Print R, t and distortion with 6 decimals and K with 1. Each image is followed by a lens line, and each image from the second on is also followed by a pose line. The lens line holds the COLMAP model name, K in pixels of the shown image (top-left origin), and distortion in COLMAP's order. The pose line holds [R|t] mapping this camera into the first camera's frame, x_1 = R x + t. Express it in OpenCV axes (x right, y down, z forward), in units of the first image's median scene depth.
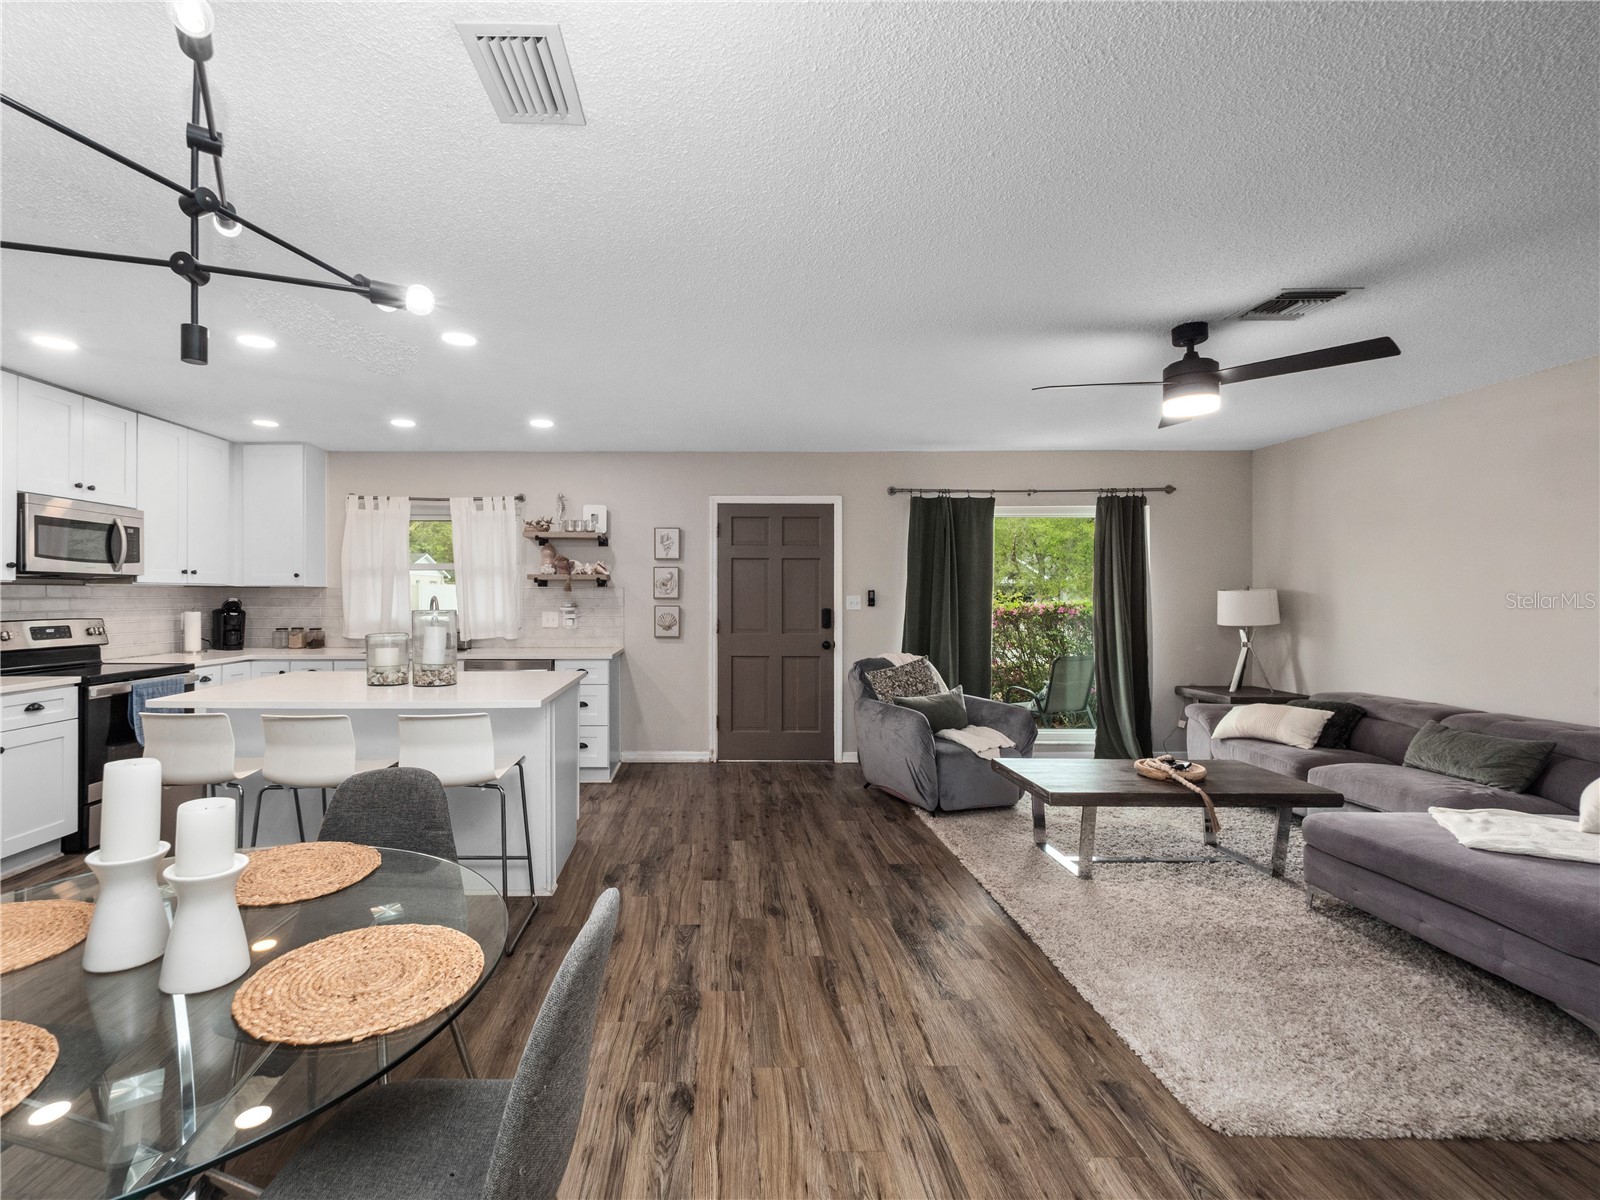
lens RADIAL K [[718.9, 0, 700.0], [0, 718.9, 606.1], [0, 0, 1]] dist [0.000164, -0.000232]
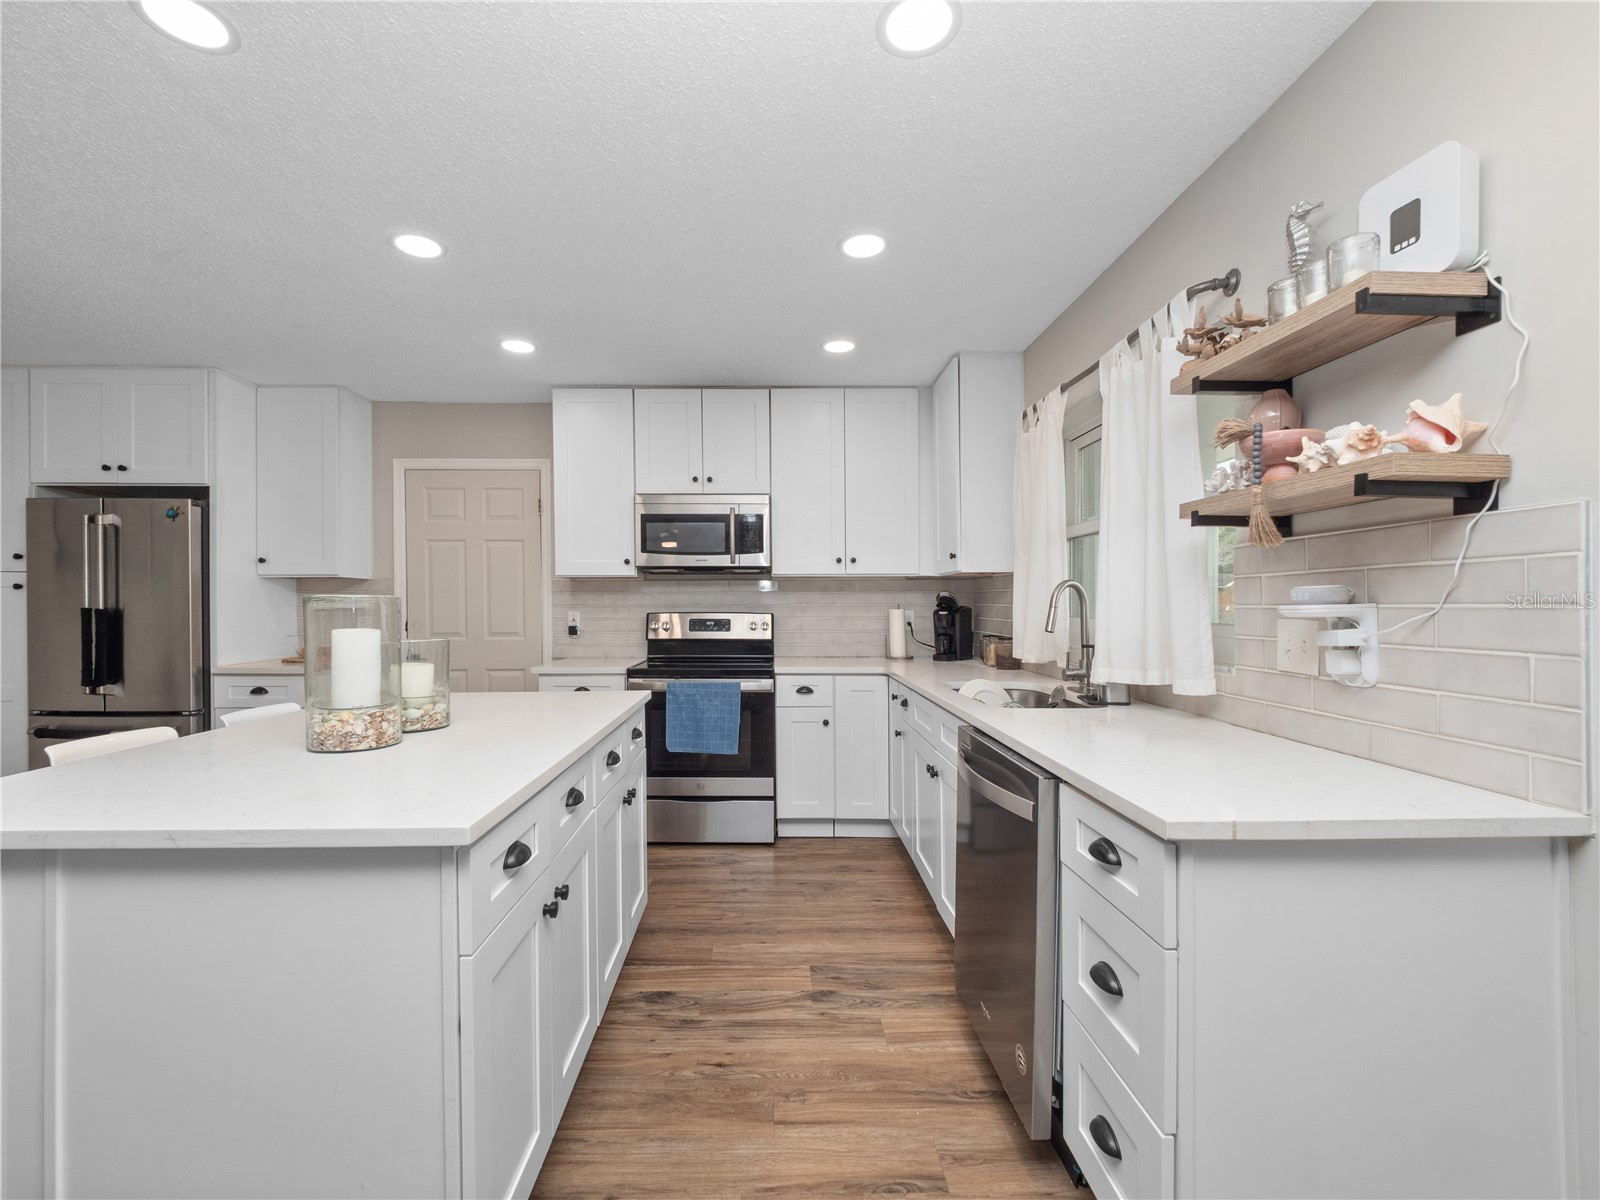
lens RADIAL K [[690.1, 0, 769.8], [0, 690.1, 609.9], [0, 0, 1]] dist [0.029524, -0.020375]
pose [[0.016097, 0.006854, -0.999847, 0.087180], [-0.013825, 0.999882, 0.006631, 0.005748], [0.999775, 0.013717, 0.016190, 0.894991]]
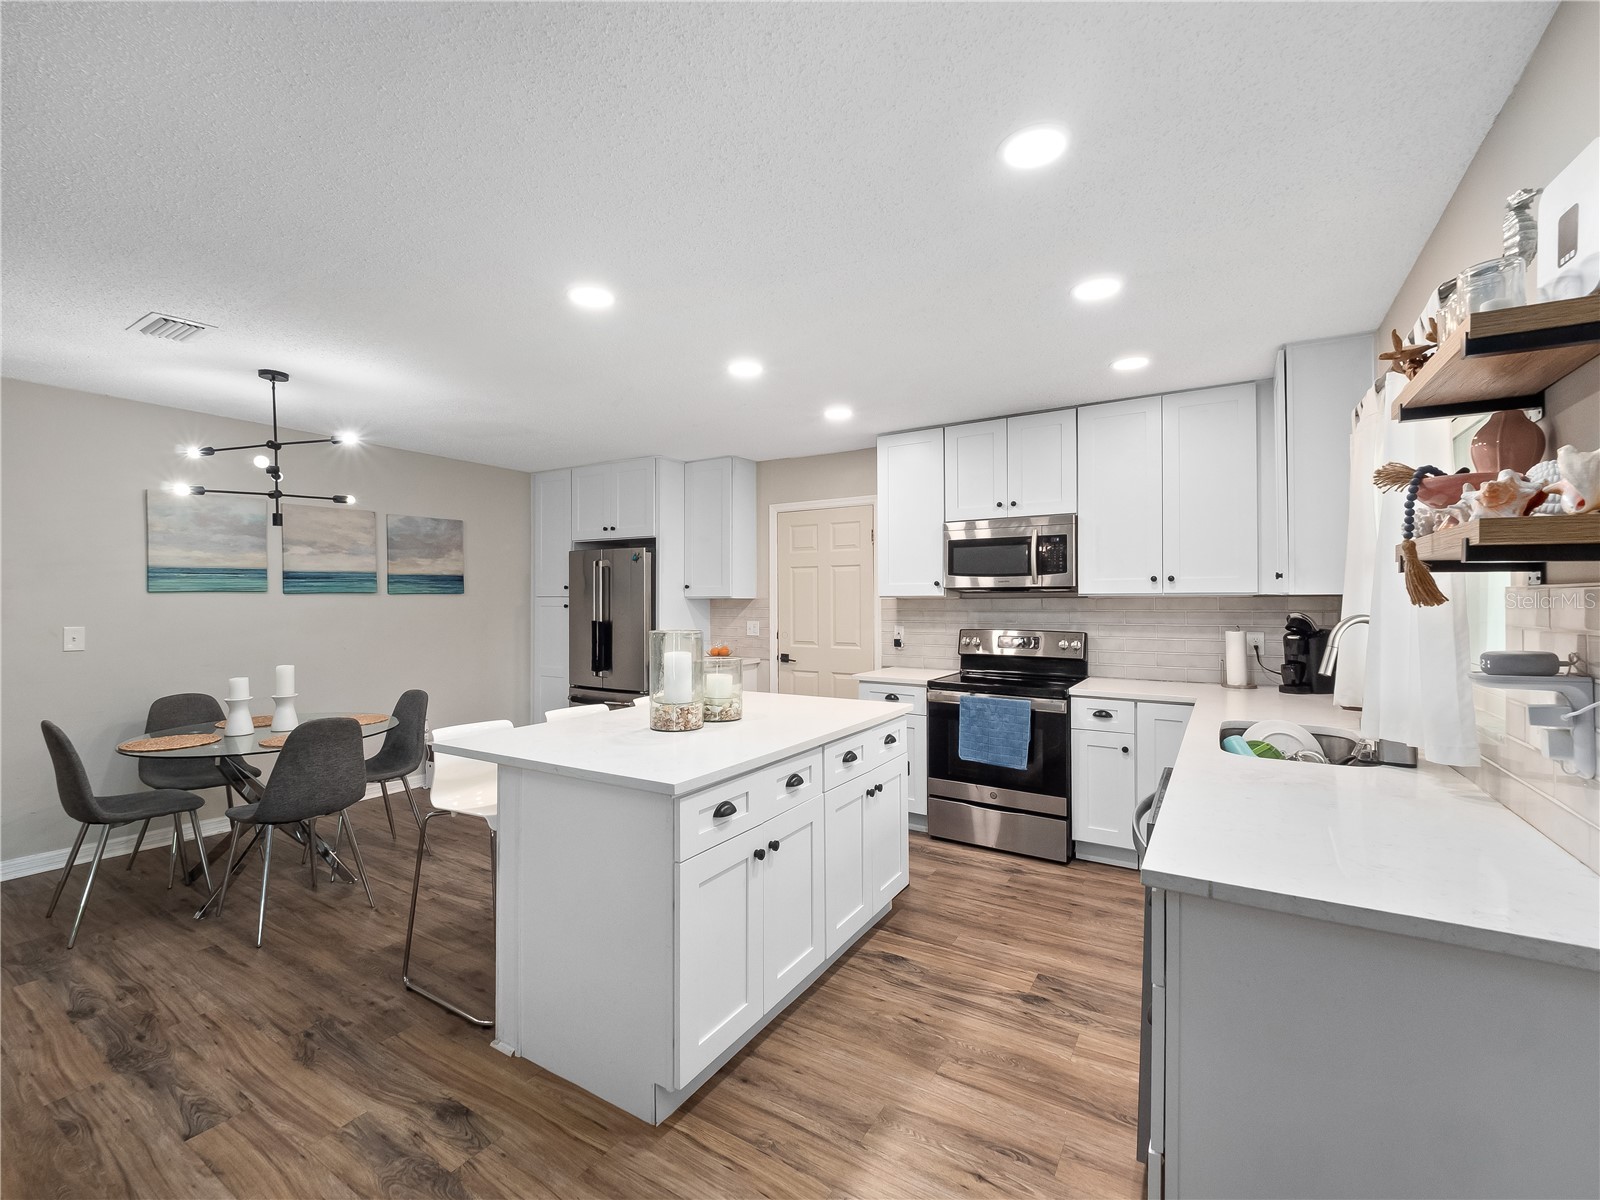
lens RADIAL K [[688.9, 0, 784.4], [0, 688.9, 604.7], [0, 0, 1]] dist [0.000724, -0.000532]
pose [[-0.519348, 0.000325, -0.854563, 0.142271], [-0.013611, 0.999870, 0.008653, -0.020230], [0.854455, 0.016125, -0.519276, 1.032780]]
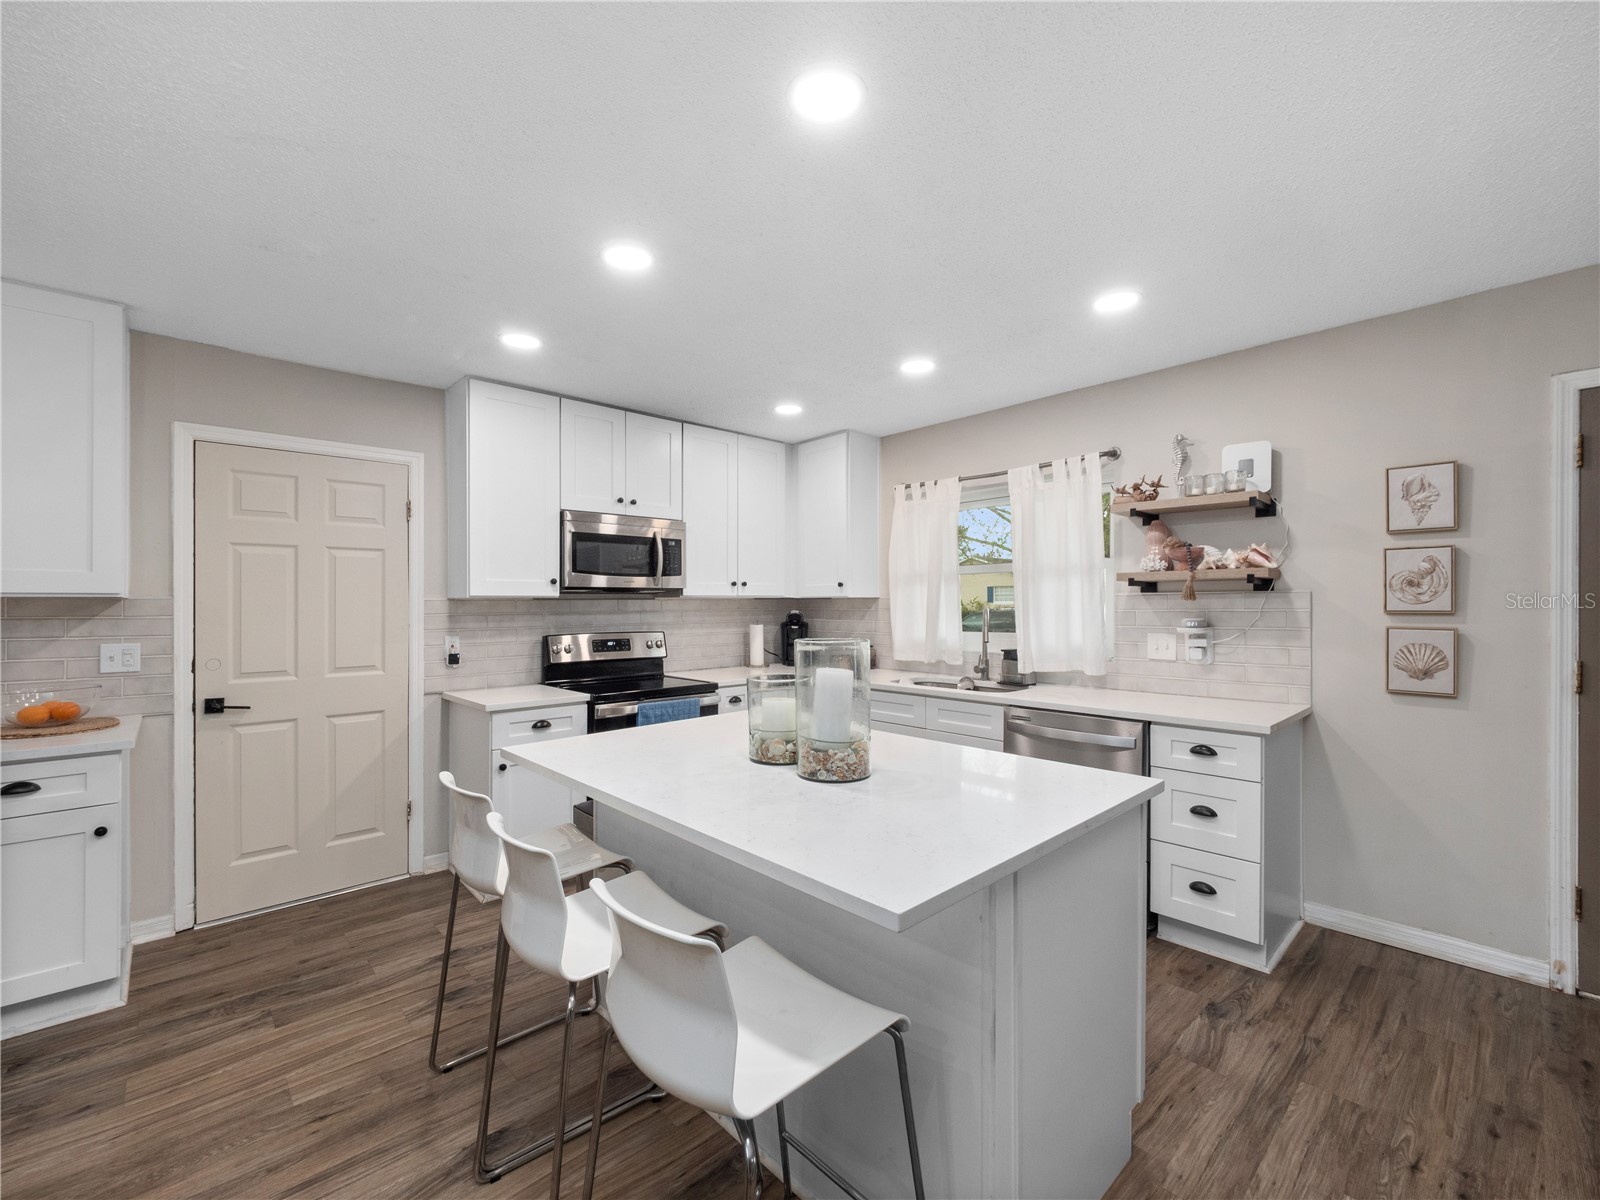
lens RADIAL K [[688.9, 0, 784.4], [0, 688.9, 604.7], [0, 0, 1]] dist [0.000724, -0.000532]
pose [[0.686660, -0.004641, -0.726964, -0.006006], [-0.003642, 0.999945, -0.009824, -0.011005], [0.726970, 0.009393, 0.686605, 0.415615]]
